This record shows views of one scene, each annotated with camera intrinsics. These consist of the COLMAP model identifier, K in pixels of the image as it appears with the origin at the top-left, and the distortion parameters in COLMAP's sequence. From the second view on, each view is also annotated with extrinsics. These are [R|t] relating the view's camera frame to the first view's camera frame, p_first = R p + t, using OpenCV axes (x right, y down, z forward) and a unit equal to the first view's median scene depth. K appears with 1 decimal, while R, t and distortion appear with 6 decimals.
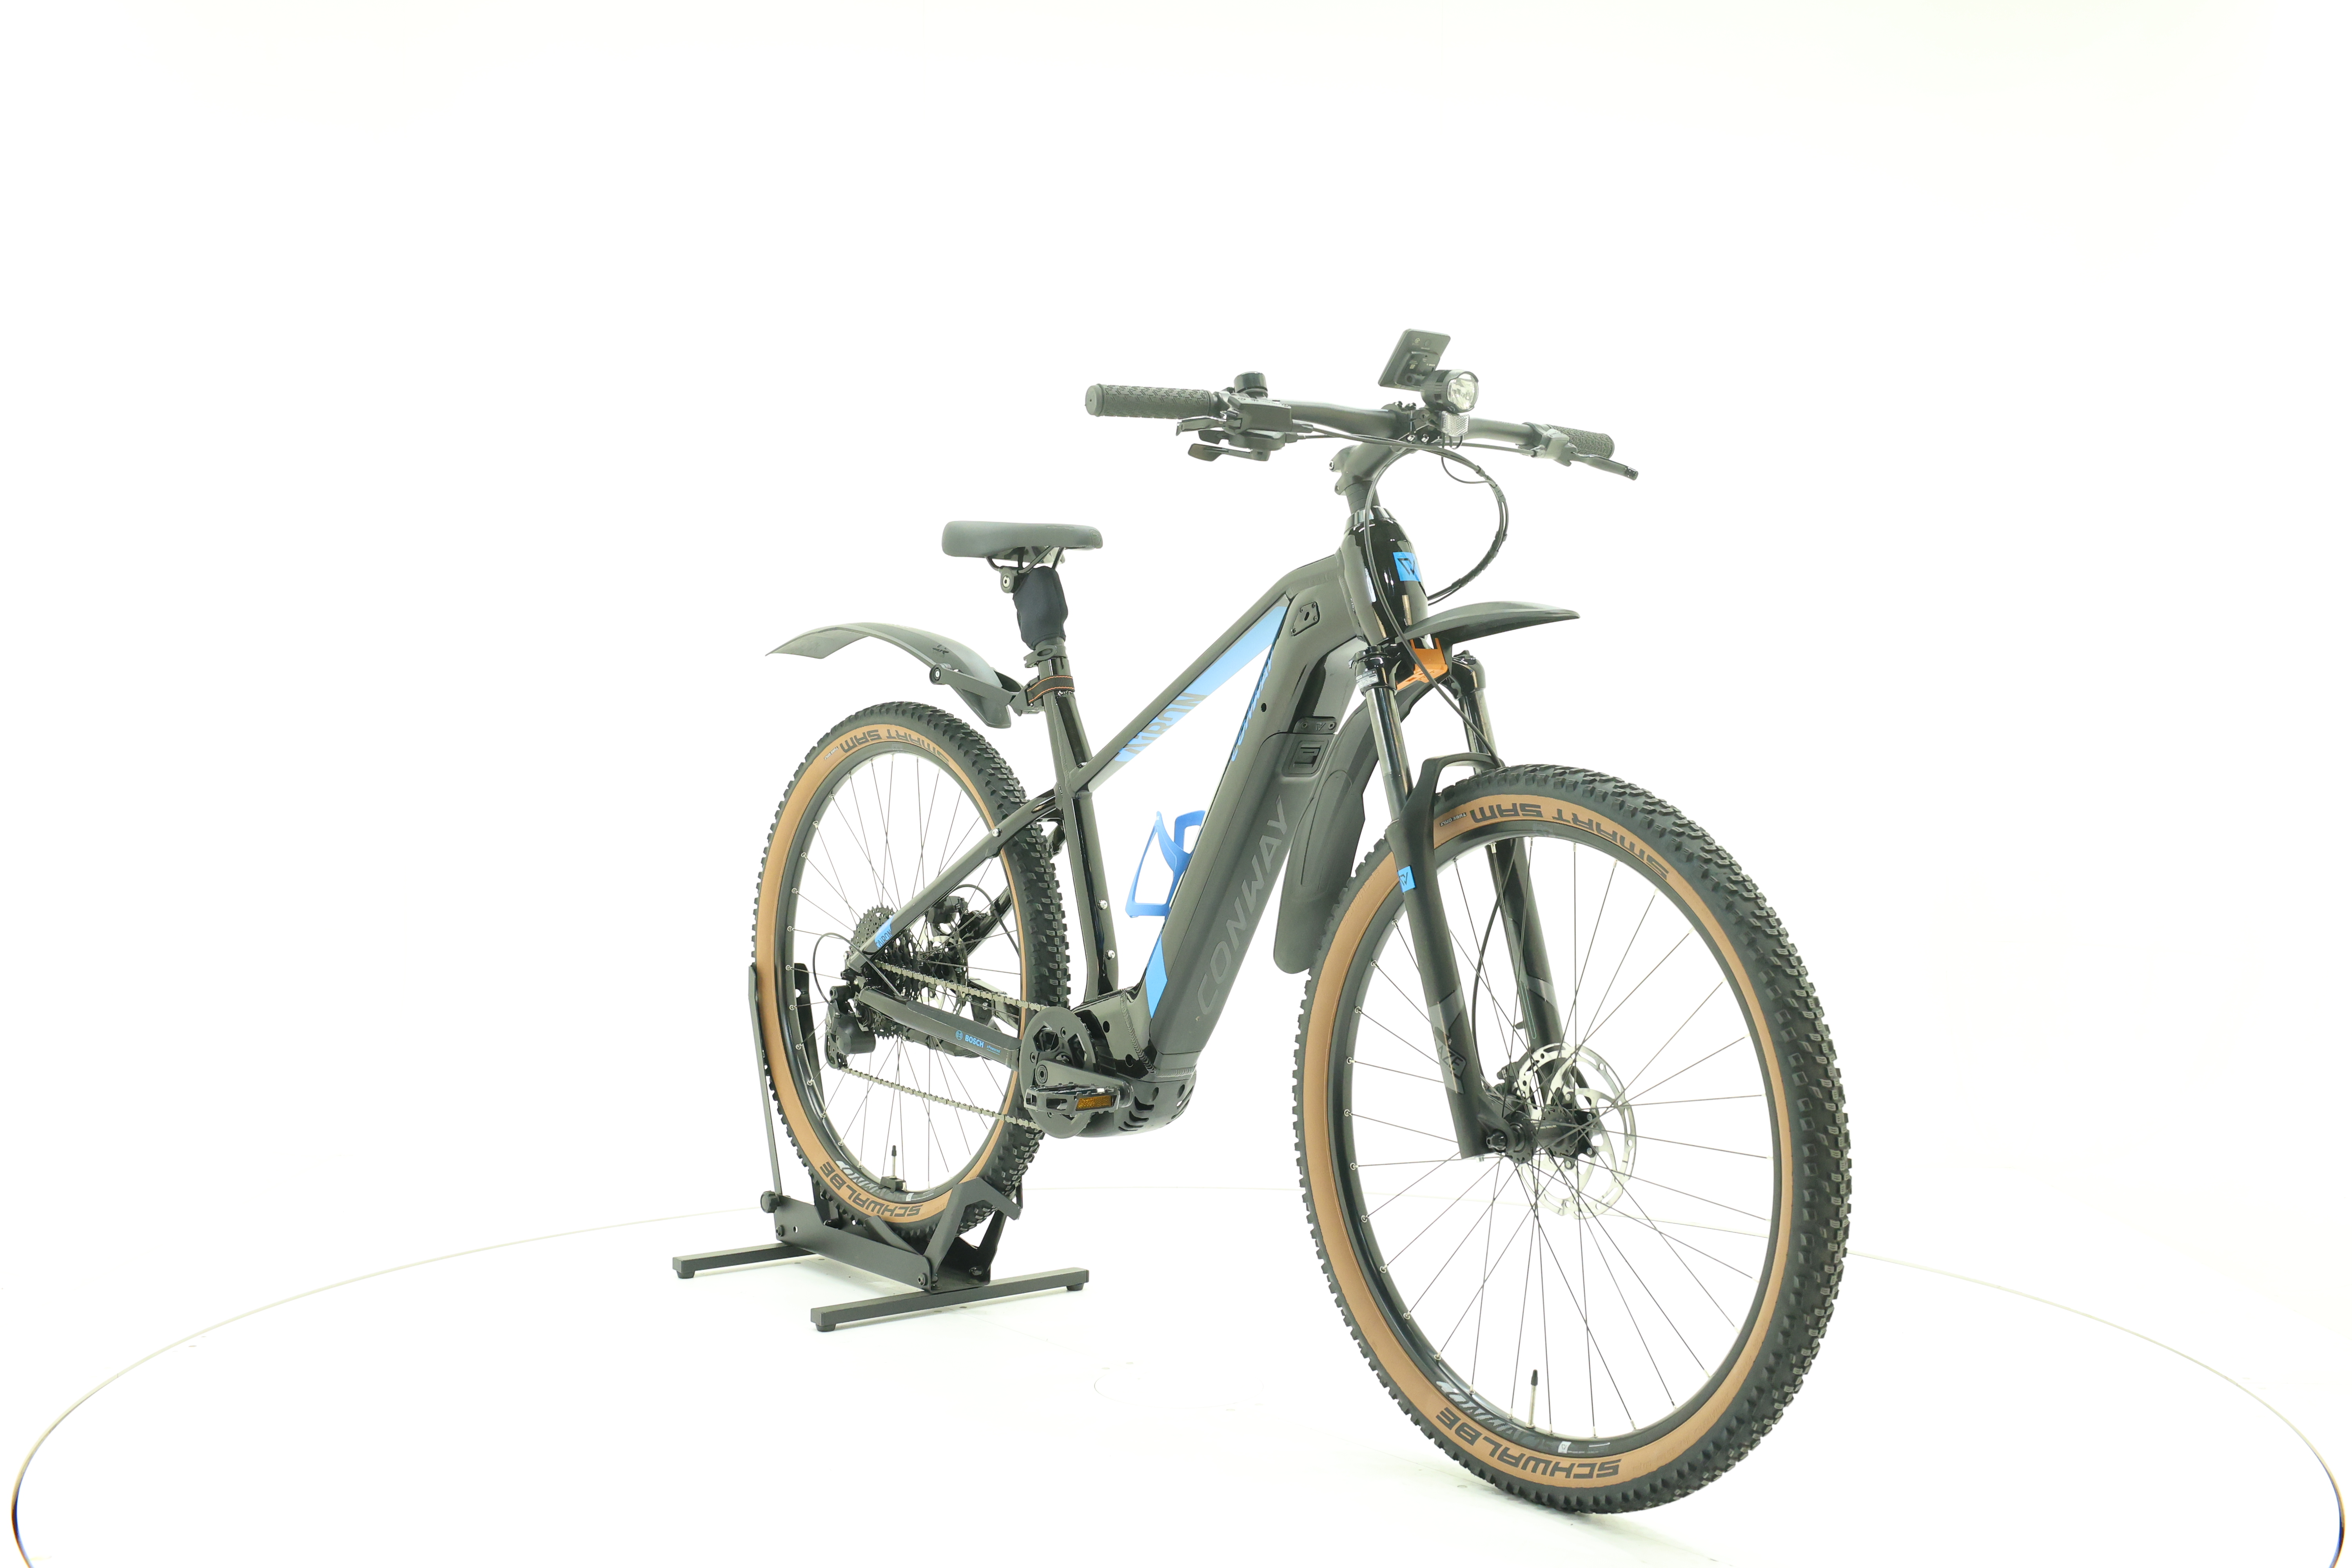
lens RADIAL K [[2518.9, 0, 1171.1], [0, 2518.9, 729.8], [0, 0, 1]] dist [-0.019113, 0.003819]
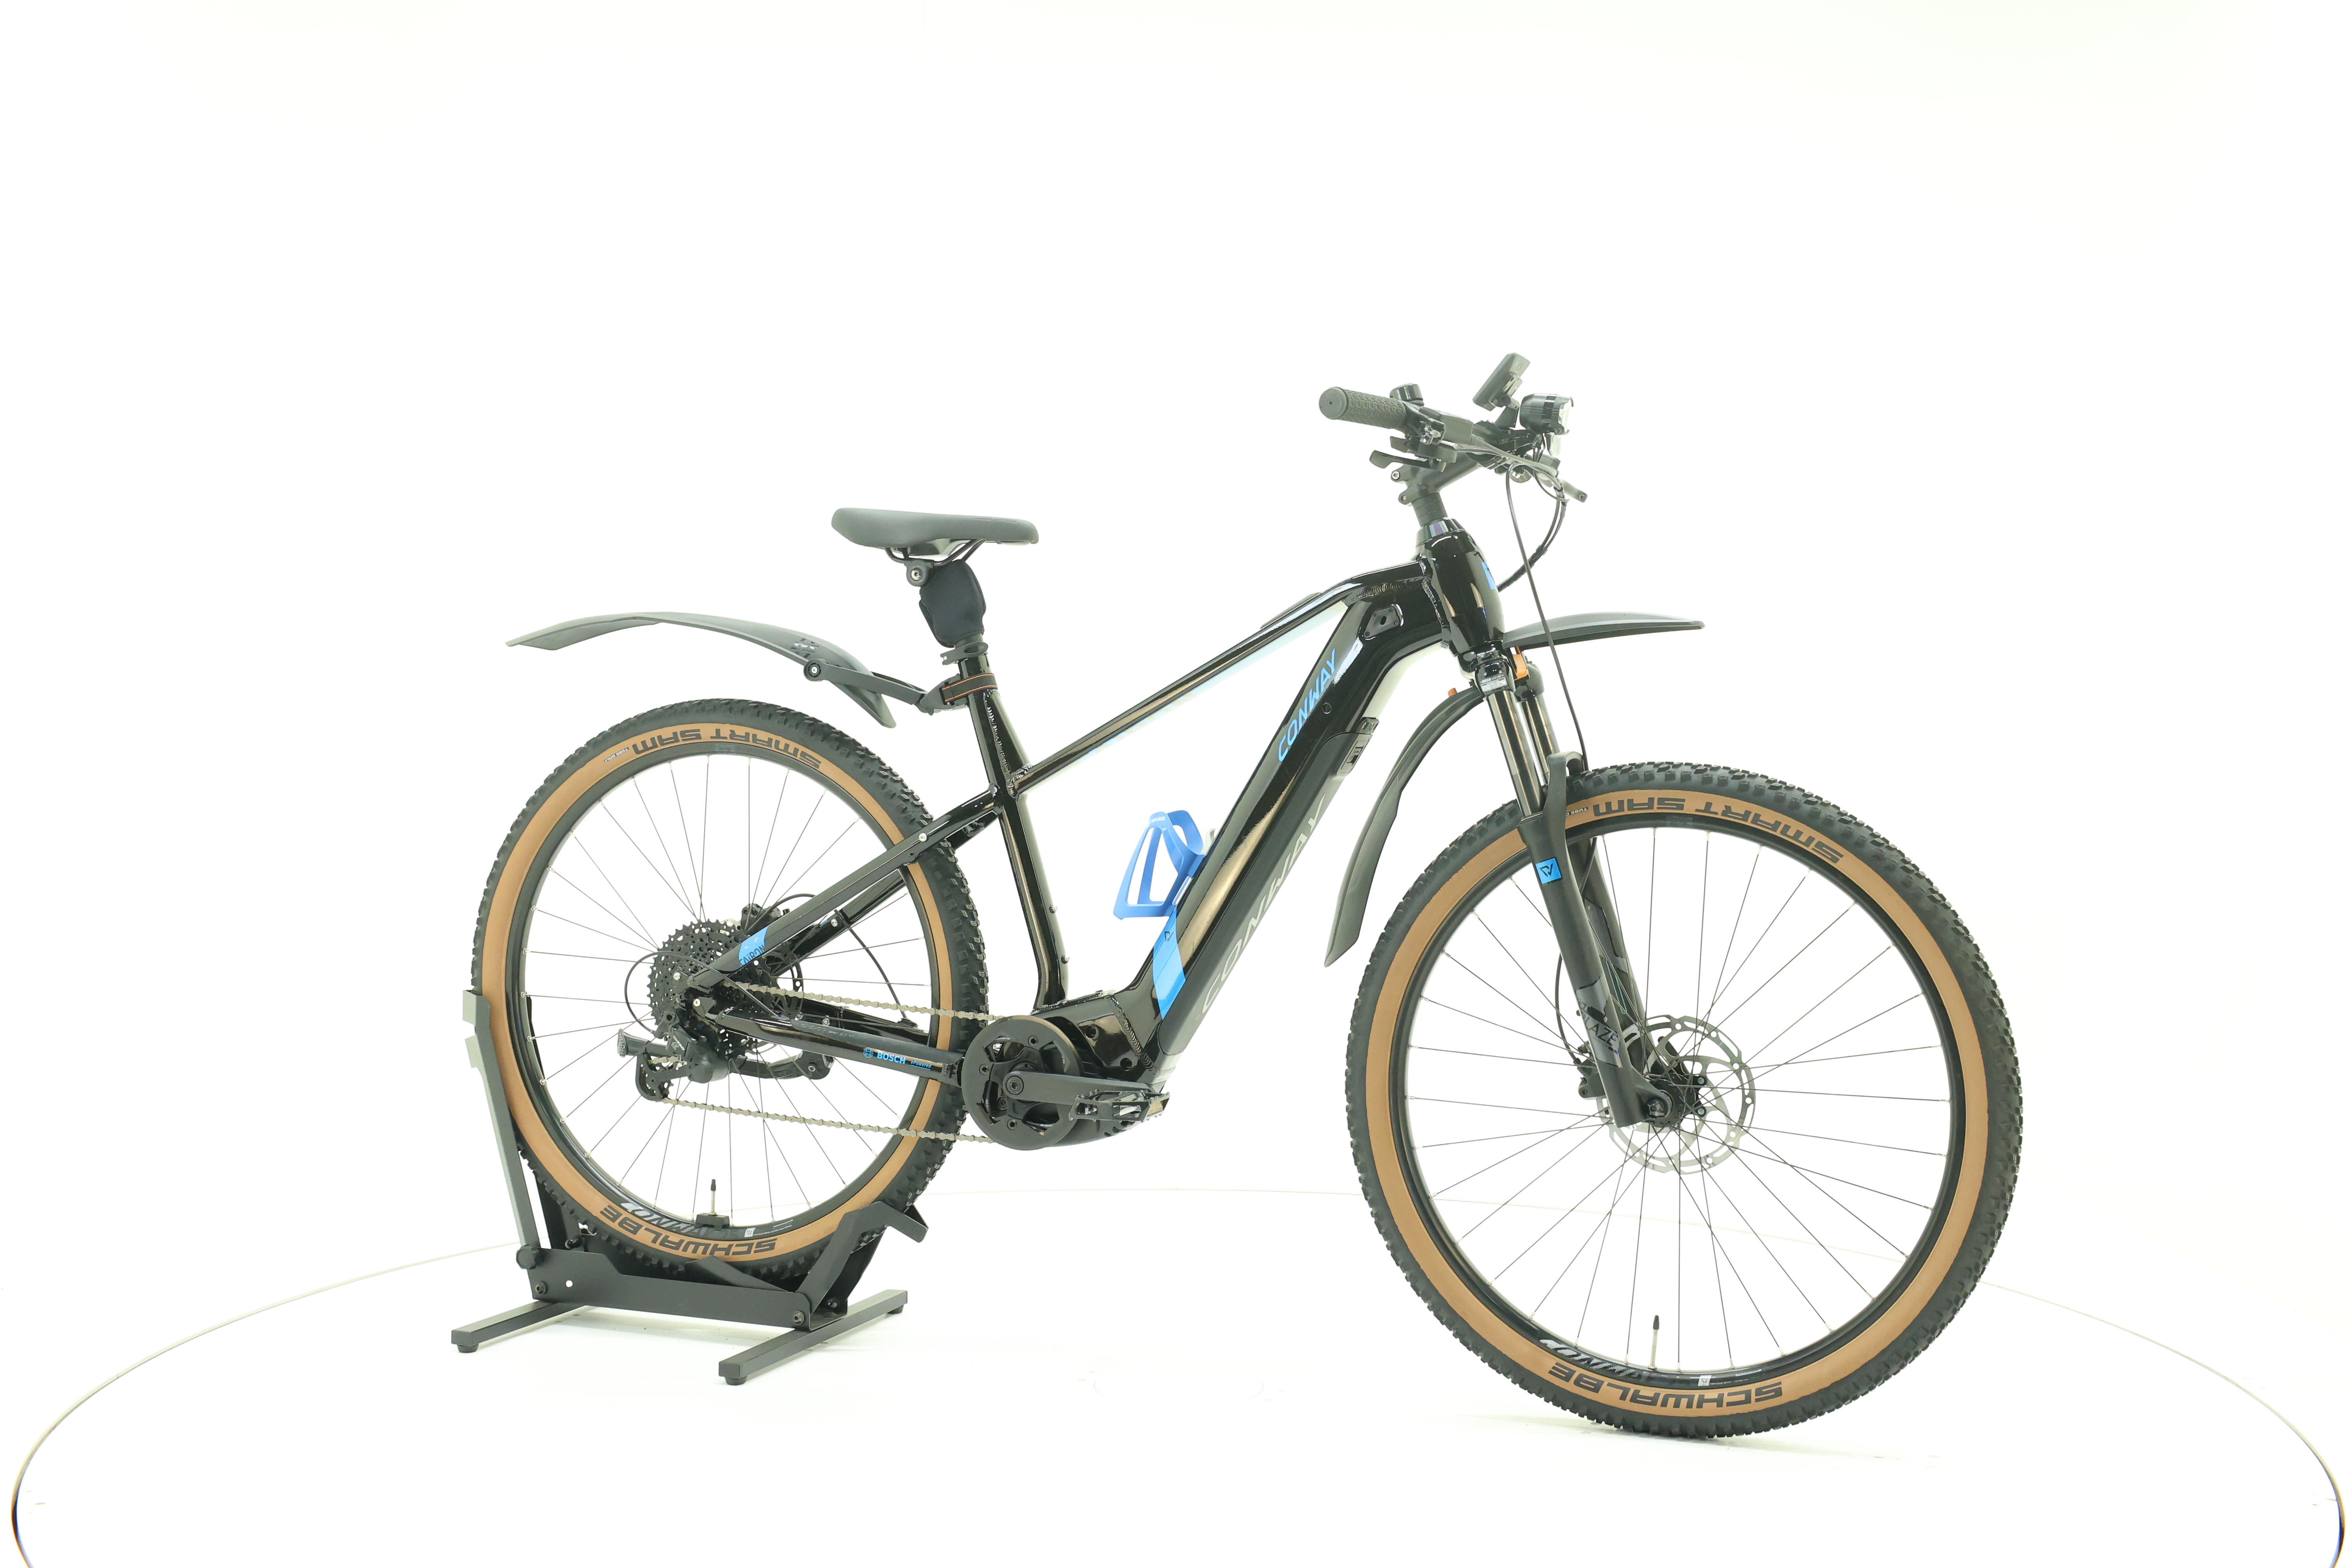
lens RADIAL K [[2518.9, 0, 1171.1], [0, 2518.9, 729.8], [0, 0, 1]] dist [-0.019113, 0.003819]
pose [[0.864373, 0.000168, 0.502851, -0.550678], [-0.000759, 0.999999, 0.000971, -0.001050], [-0.502851, -0.001221, 0.864372, 0.151372]]
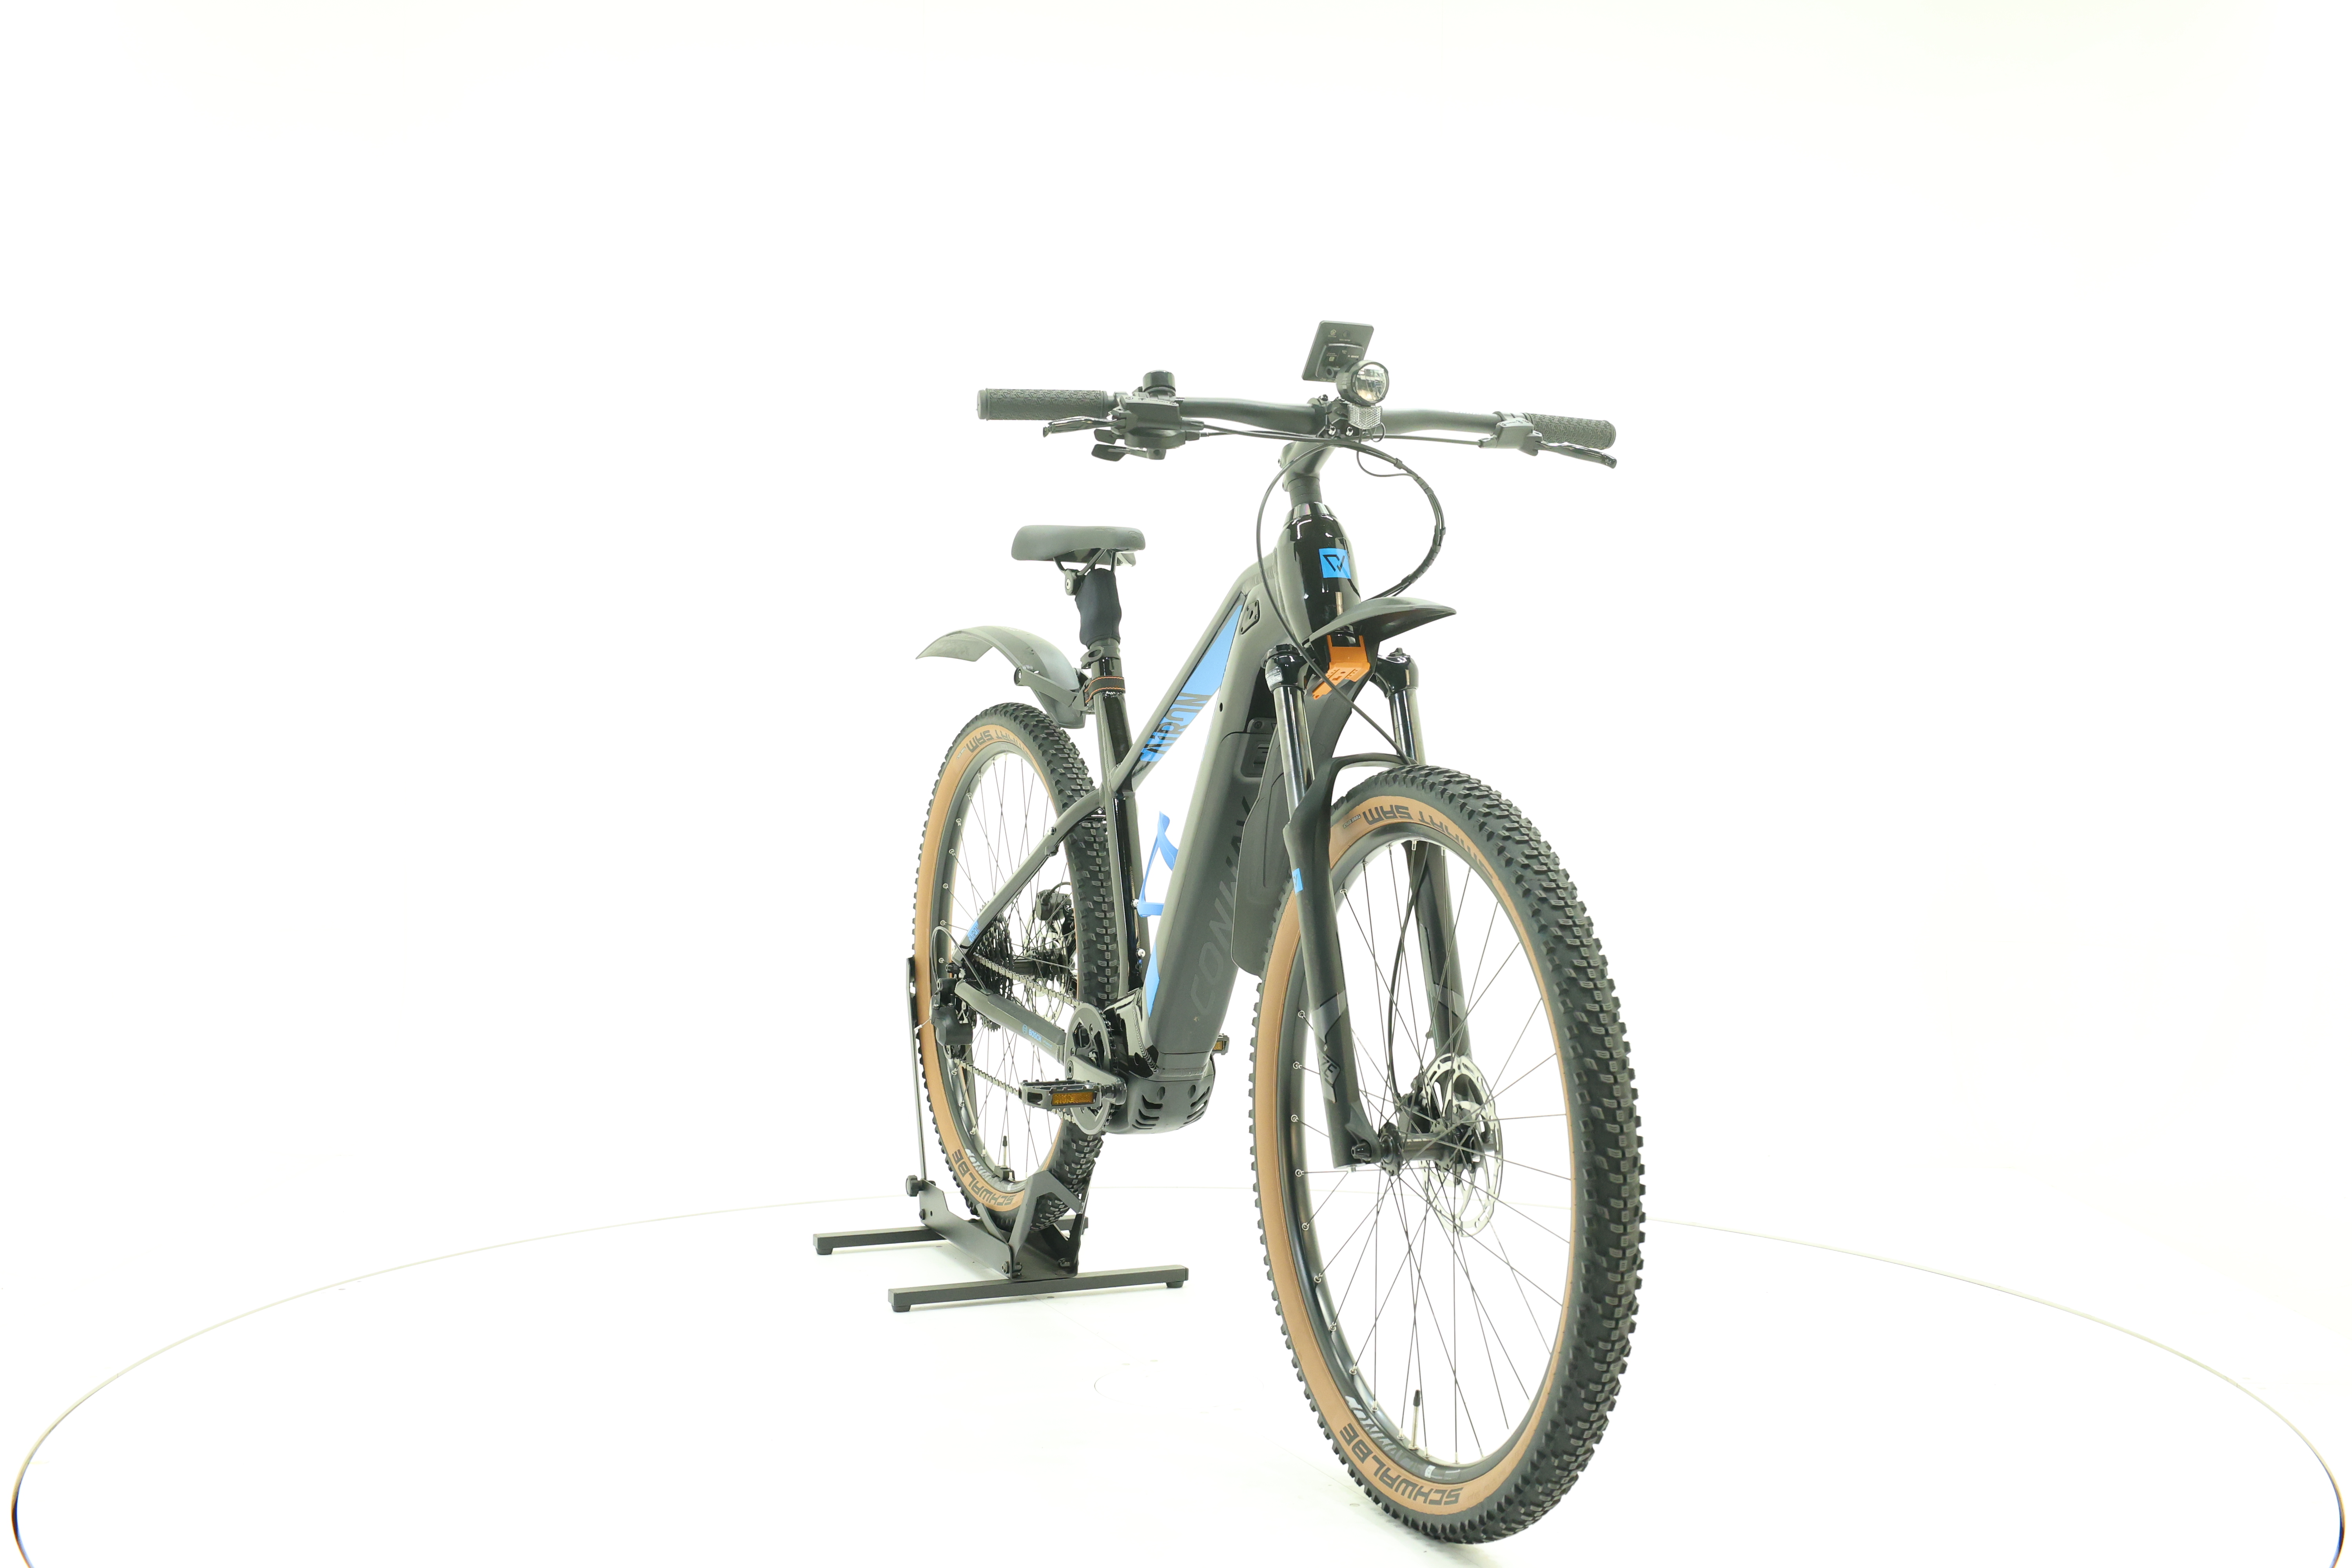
lens RADIAL K [[2516.0, 0, 1173.9], [0, 2516.0, 737.3], [0, 0, 1]] dist [-0.017102, 0.001033]
pose [[0.964955, 0.001382, -0.262410, 0.288550], [-0.000976, 0.999998, 0.001677, 0.001419], [0.262412, -0.001362, 0.964955, 0.038692]]
